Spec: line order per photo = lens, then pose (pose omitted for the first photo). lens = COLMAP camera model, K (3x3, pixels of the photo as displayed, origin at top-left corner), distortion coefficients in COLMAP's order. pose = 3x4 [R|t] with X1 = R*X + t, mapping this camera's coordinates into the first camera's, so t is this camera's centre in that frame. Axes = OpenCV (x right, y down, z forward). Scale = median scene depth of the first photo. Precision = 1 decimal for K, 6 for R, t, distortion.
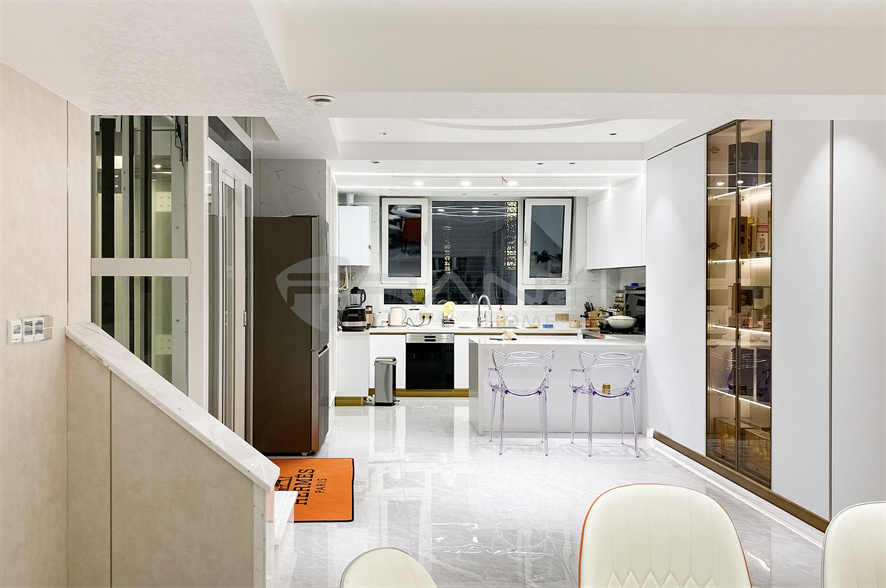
lens RADIAL K [[783.7, 0, 427.9], [0, 783.7, 269.1], [0, 0, 1]] dist [0.055797, -0.012060]
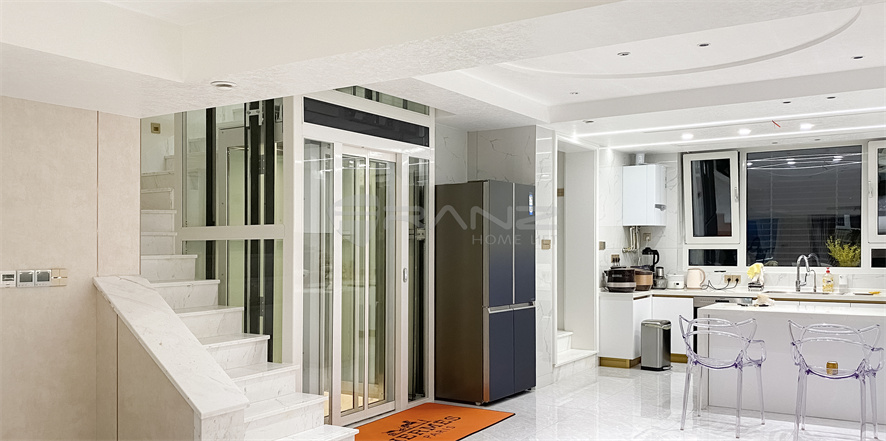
lens RADIAL K [[748.1, 0, 442.1], [0, 748.1, 221.1], [0, 0, 1]] dist [0.037254, -0.022860]
pose [[0.824510, -0.029276, -0.565090, 0.251521], [0.020521, 0.999551, -0.021842, 0.005461], [0.565475, 0.006413, 0.824740, 0.088601]]
